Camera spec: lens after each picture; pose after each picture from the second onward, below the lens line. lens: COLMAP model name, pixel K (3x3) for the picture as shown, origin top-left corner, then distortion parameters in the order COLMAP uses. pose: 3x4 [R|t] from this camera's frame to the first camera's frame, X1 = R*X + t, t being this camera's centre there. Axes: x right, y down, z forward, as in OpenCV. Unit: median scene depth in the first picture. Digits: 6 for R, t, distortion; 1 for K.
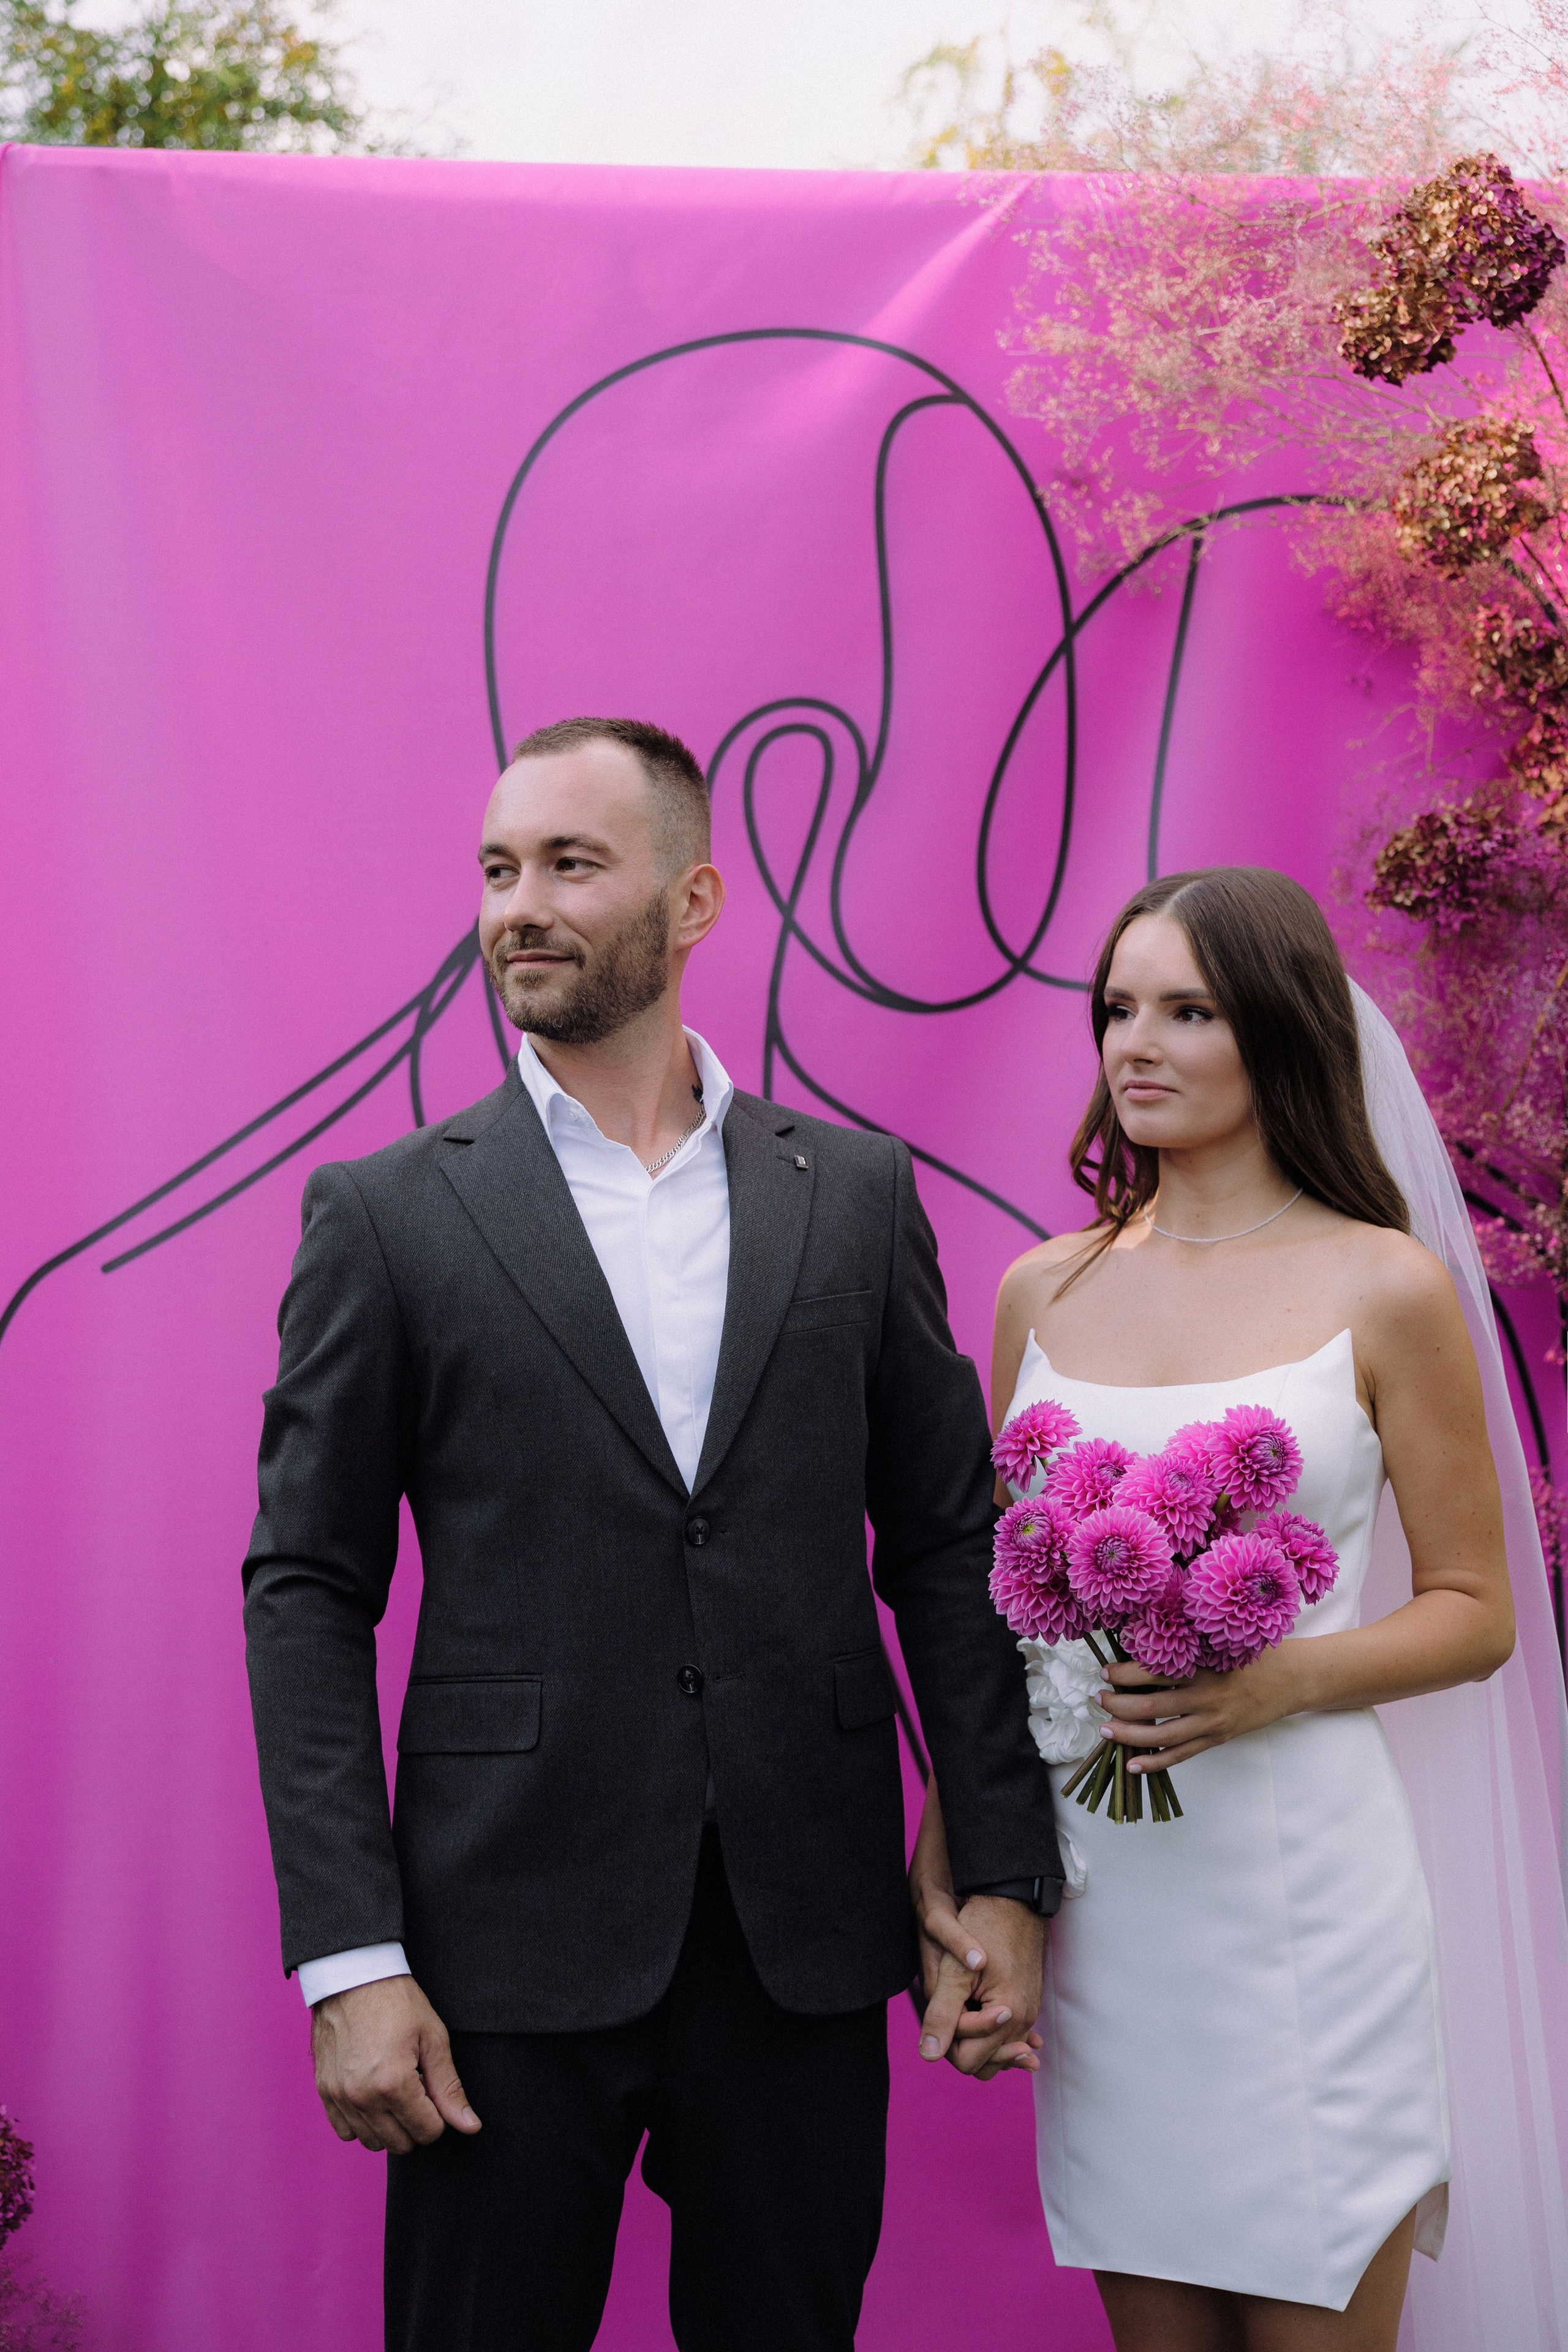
lens RADIAL K [[3274.1, 0, 784.0], [0, 3274.1, 1176.0], [0, 0, 1]] dist [0.018958, 0.033540]
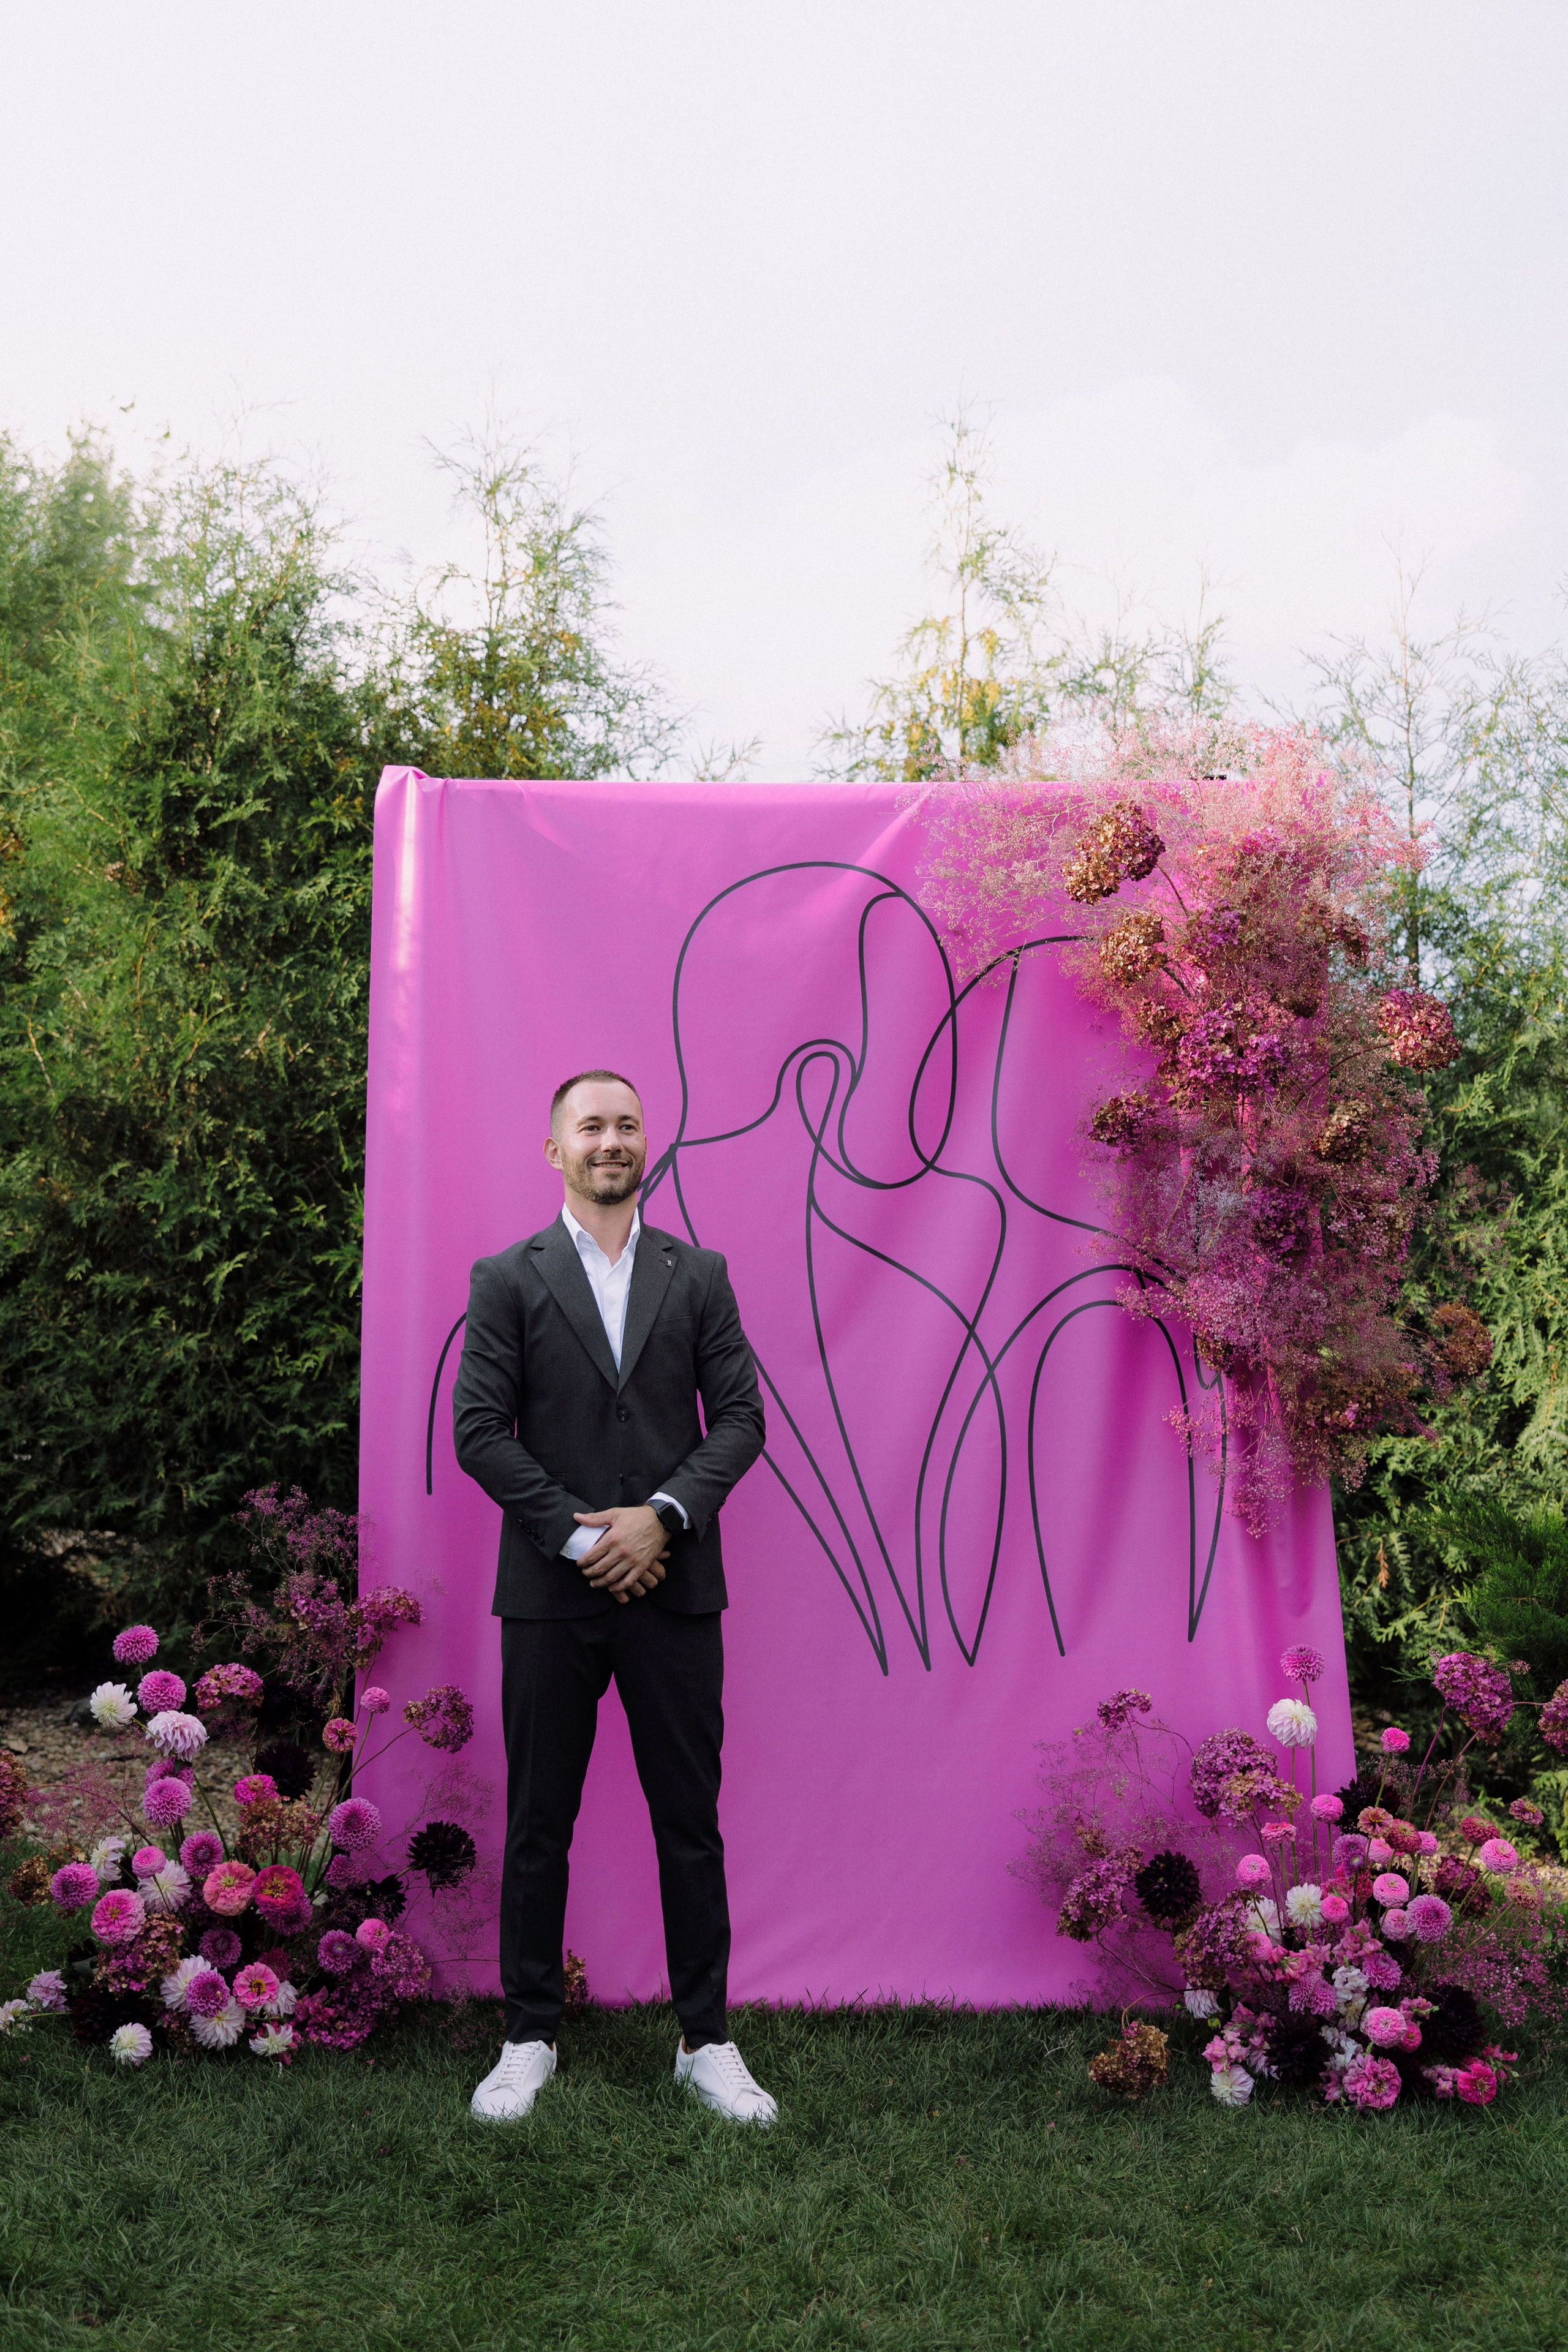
lens RADIAL K [[2442.9, 0, 713.9], [0, 2442.9, 1267.4], [0, 0, 1]] dist [0.089843, 0.001569]
pose [[0.997238, -0.002454, -0.074229, 0.052735], [0.003336, 0.999925, 0.011756, -0.019224], [0.074195, -0.011972, 0.997172, -0.588967]]
